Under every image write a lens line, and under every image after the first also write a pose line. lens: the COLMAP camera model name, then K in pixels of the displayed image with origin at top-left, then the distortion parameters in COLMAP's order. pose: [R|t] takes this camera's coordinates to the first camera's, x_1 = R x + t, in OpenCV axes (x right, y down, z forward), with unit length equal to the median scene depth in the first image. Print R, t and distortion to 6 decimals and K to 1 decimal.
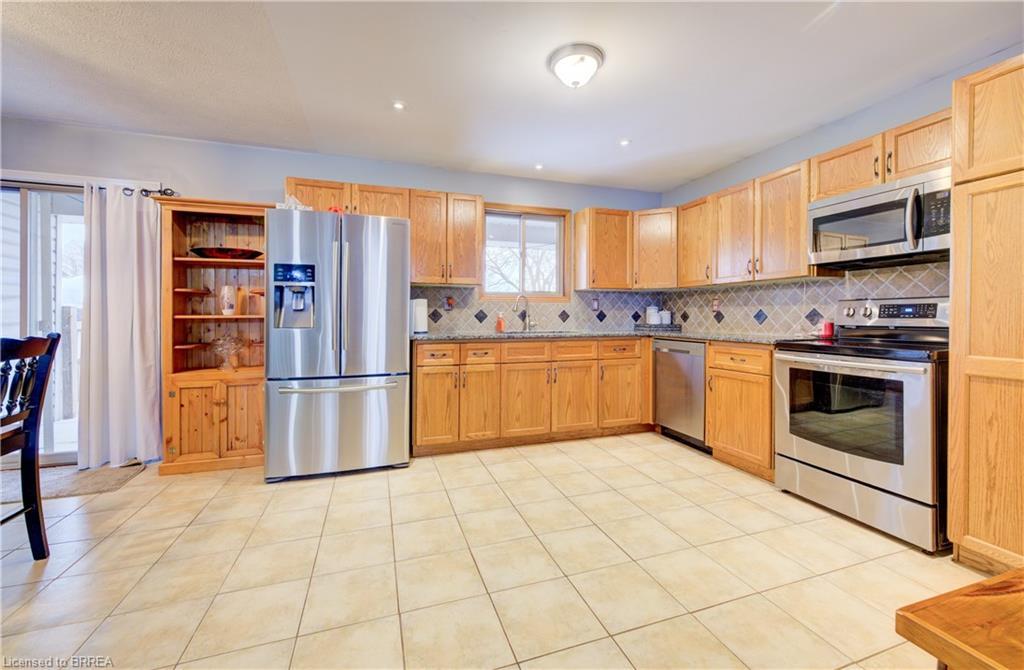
lens RADIAL K [[406.2, 0, 510.9], [0, 406.2, 317.5], [0, 0, 1]] dist [-0.000578, 0.000167]
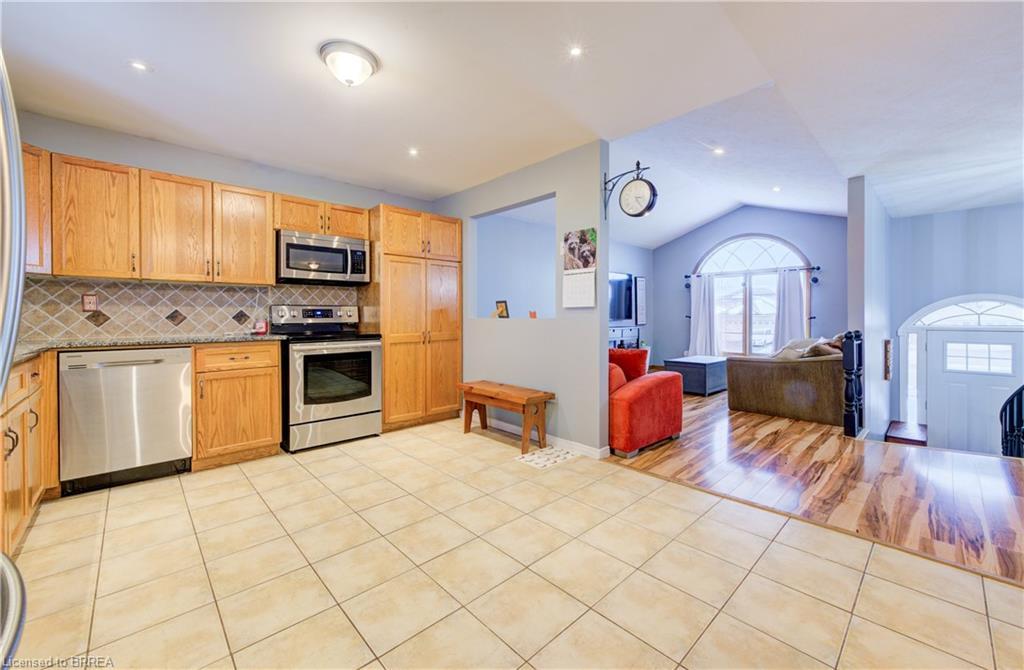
lens RADIAL K [[407.1, 0, 516.2], [0, 407.1, 316.4], [0, 0, 1]] dist [-0.001510, 0.000144]
pose [[-0.420758, 0.001125, 0.907172, -0.647875], [0.006072, 0.999980, 0.001577, -0.001245], [-0.907152, 0.006172, -0.420757, 0.737783]]
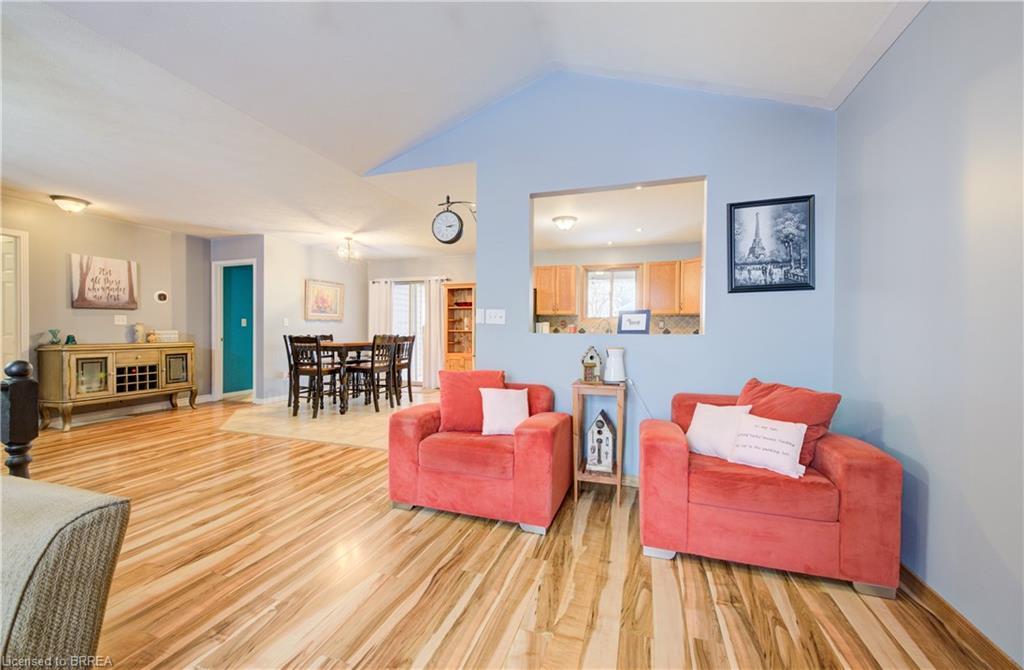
lens RADIAL K [[402.5, 0, 508.5], [0, 402.5, 341.8], [0, 0, 1]] dist [-0.000350, 0.000277]
pose [[0.795335, 0.022576, -0.605749, 0.903177], [-0.011026, 0.999680, 0.022781, 0.006395], [0.606070, -0.011440, 0.795329, -0.699139]]
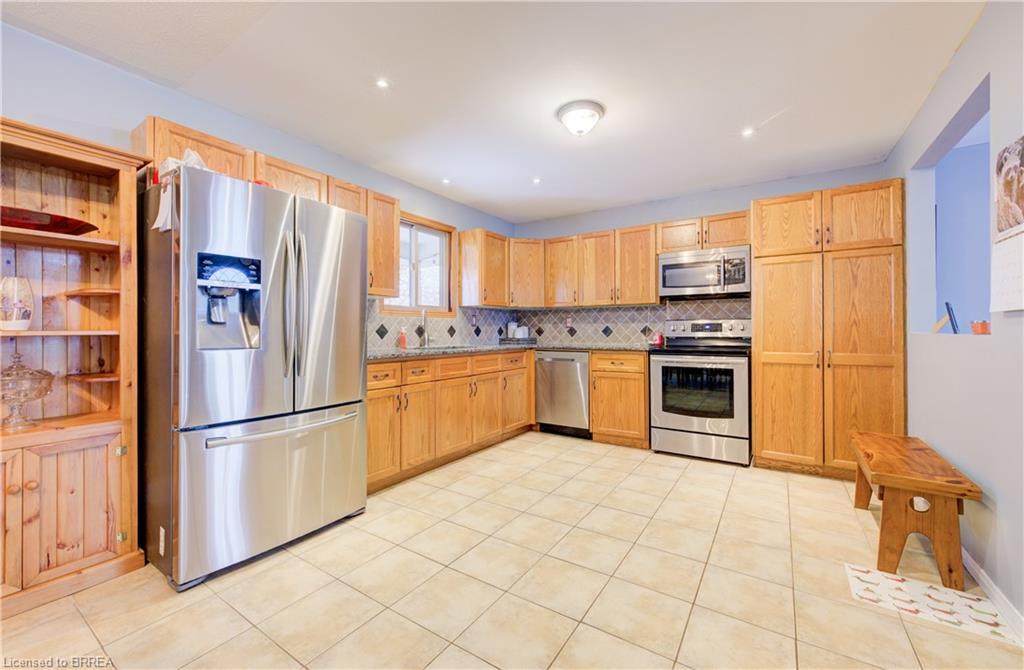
lens RADIAL K [[407.8, 0, 515.7], [0, 407.8, 326.8], [0, 0, 1]] dist [-0.000223, 0.000168]
pose [[0.784247, 0.004668, 0.620432, -0.505908], [0.004418, 0.999904, -0.013107, -0.000432], [-0.620433, 0.013021, 0.784151, 0.138628]]
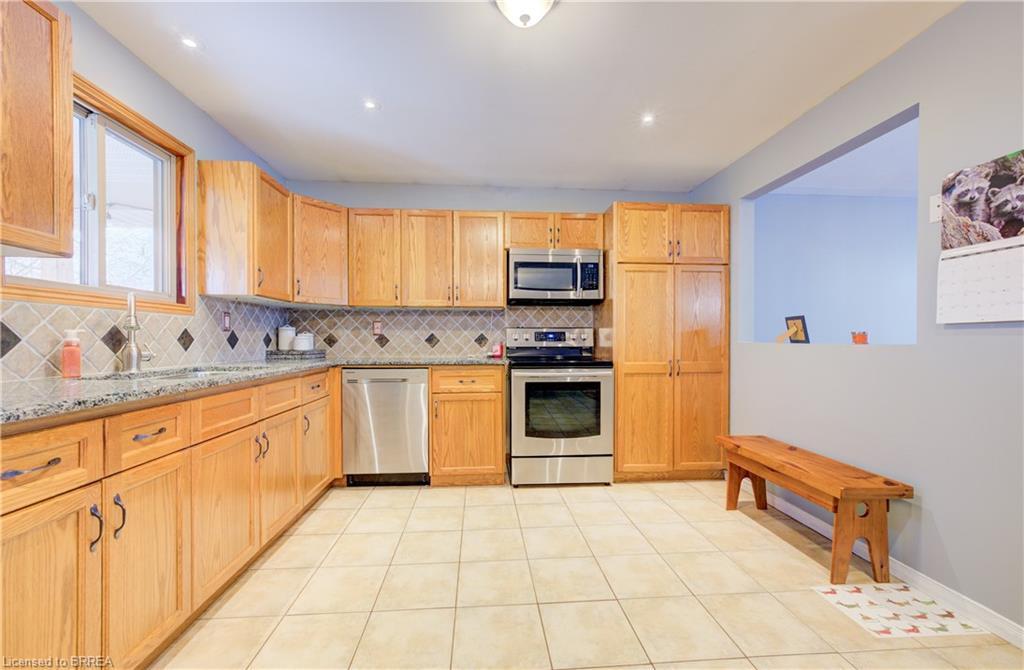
lens RADIAL K [[402.5, 0, 508.5], [0, 402.5, 341.8], [0, 0, 1]] dist [-0.000350, 0.000277]
pose [[0.246310, -0.004465, 0.969181, -0.389282], [0.002519, 0.999989, 0.003966, -0.001814], [-0.969188, 0.001465, 0.246318, 0.597719]]
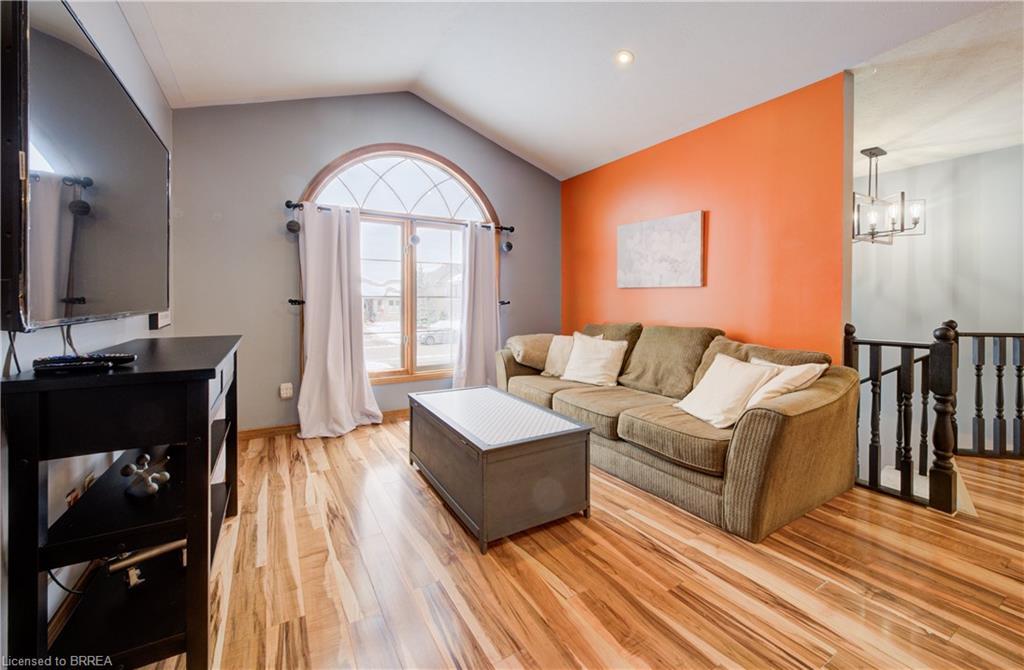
lens RADIAL K [[412.1, 0, 511.5], [0, 412.1, 303.1], [0, 0, 1]] dist [0.001338, 0.000305]
pose [[-0.977483, 0.004770, -0.210958, 0.891197], [0.002251, 0.999923, 0.012181, 0.002415], [0.211000, 0.011432, -0.977419, -0.144372]]
